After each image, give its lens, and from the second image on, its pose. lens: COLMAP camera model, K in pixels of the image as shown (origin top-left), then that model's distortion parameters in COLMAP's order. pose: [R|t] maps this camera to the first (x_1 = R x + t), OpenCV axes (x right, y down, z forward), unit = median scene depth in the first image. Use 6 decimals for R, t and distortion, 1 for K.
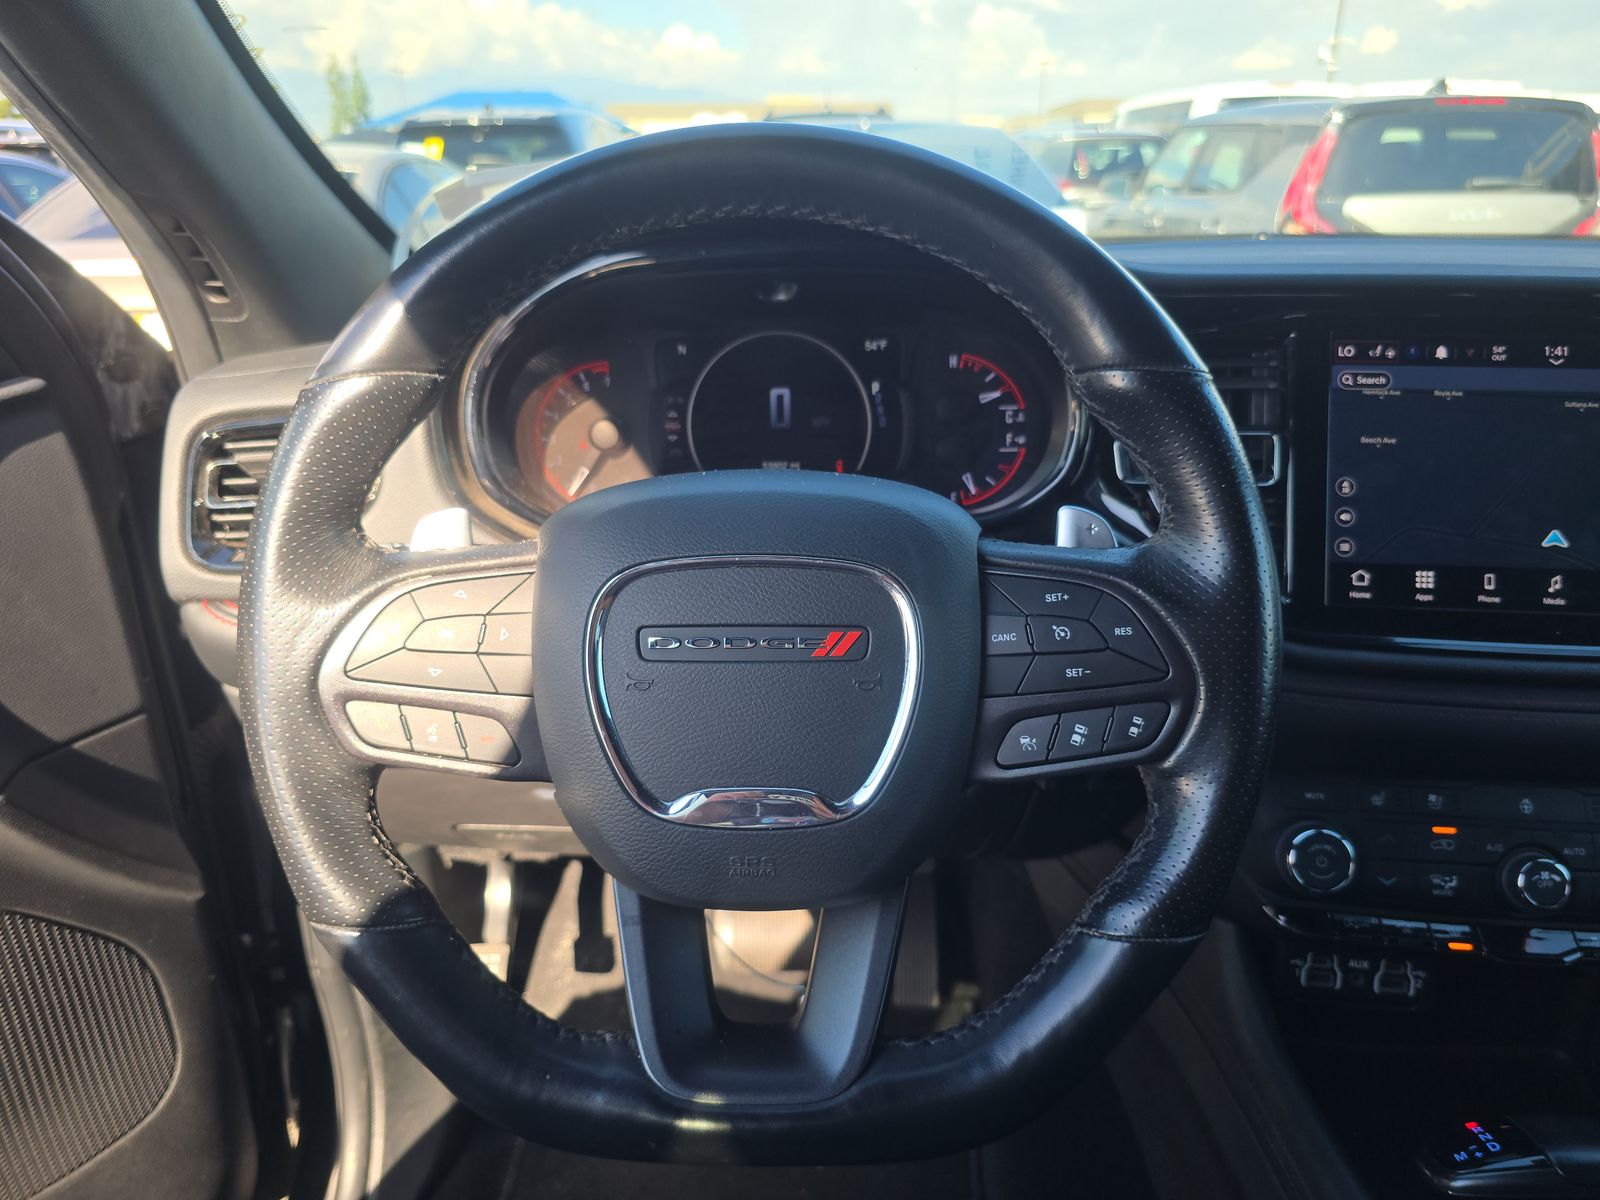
lens RADIAL K [[1087.3, 0, 800.0], [0, 1087.3, 600.0], [0, 0, 1]] dist [0.040358, -0.037439]
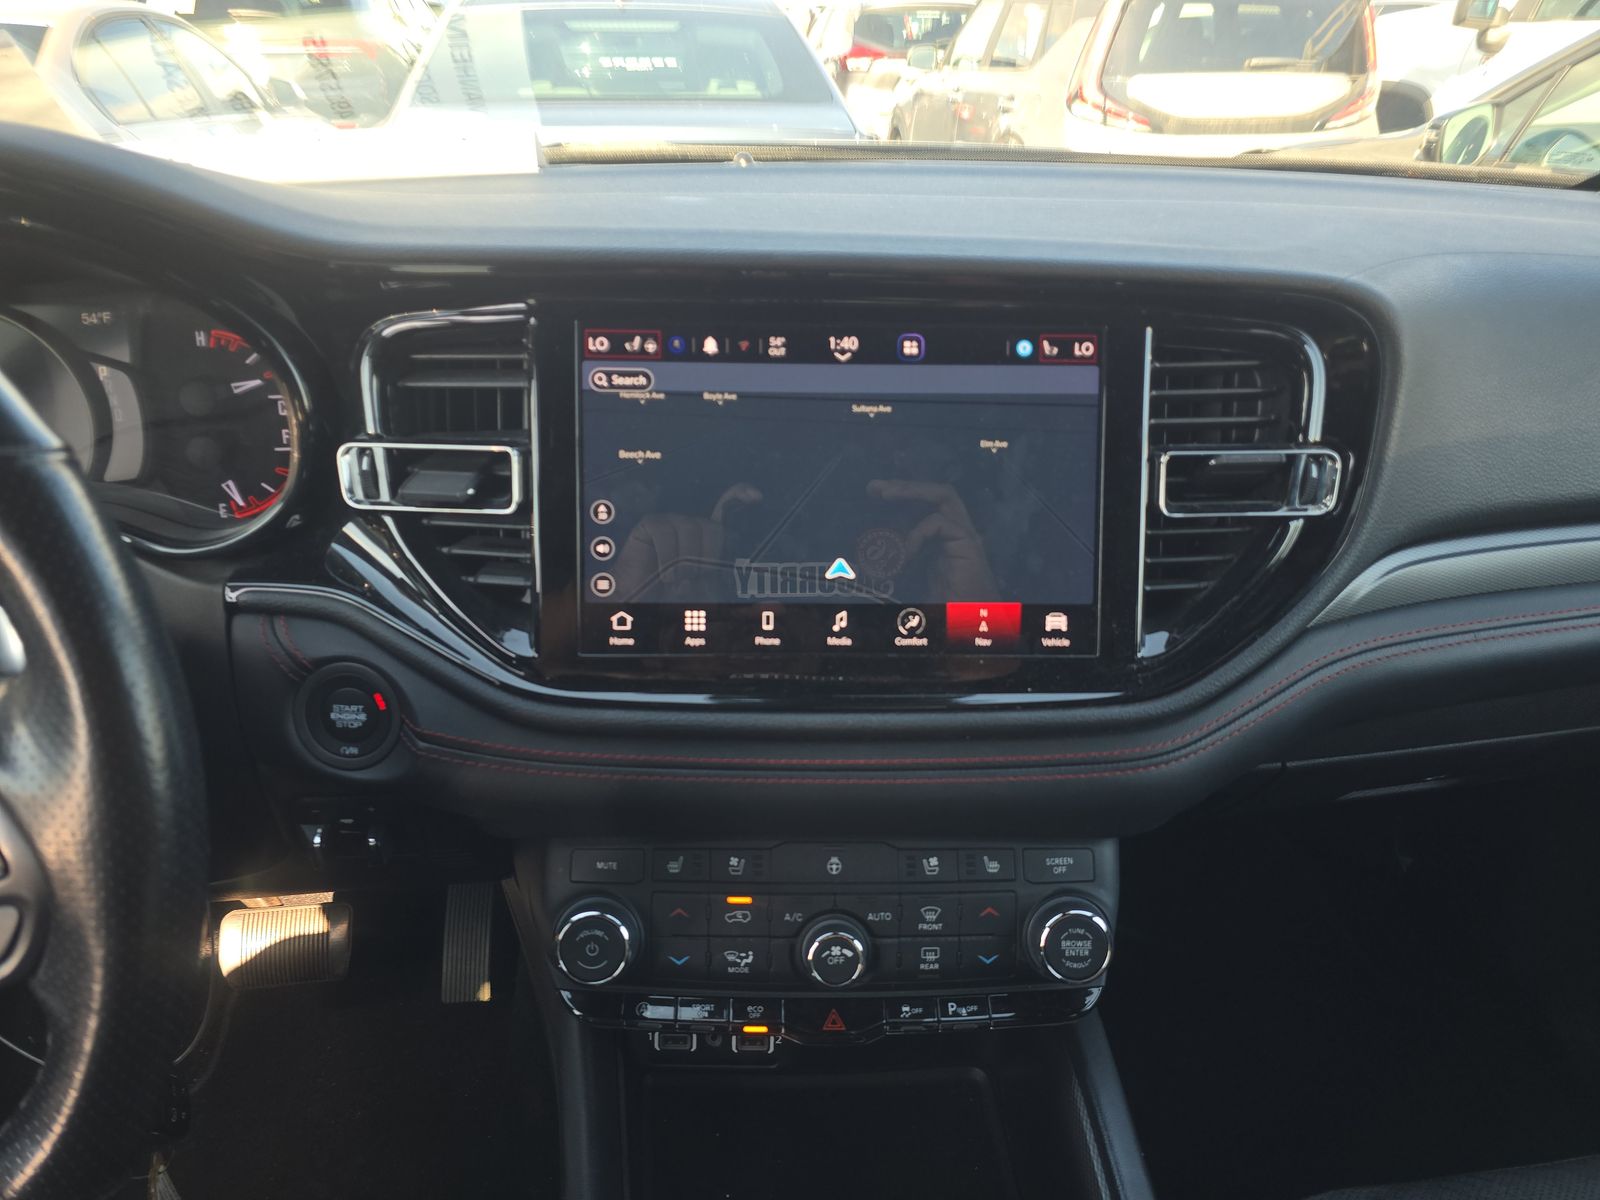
lens RADIAL K [[1047.2, 0, 799.8], [0, 1047.2, 585.7], [0, 0, 1]] dist [0.103225, -0.108179]
pose [[0.994134, -0.038108, 0.101216, 0.562995], [0.027350, 0.994030, 0.105626, -0.127531], [-0.104637, -0.102238, 0.989241, 0.190541]]
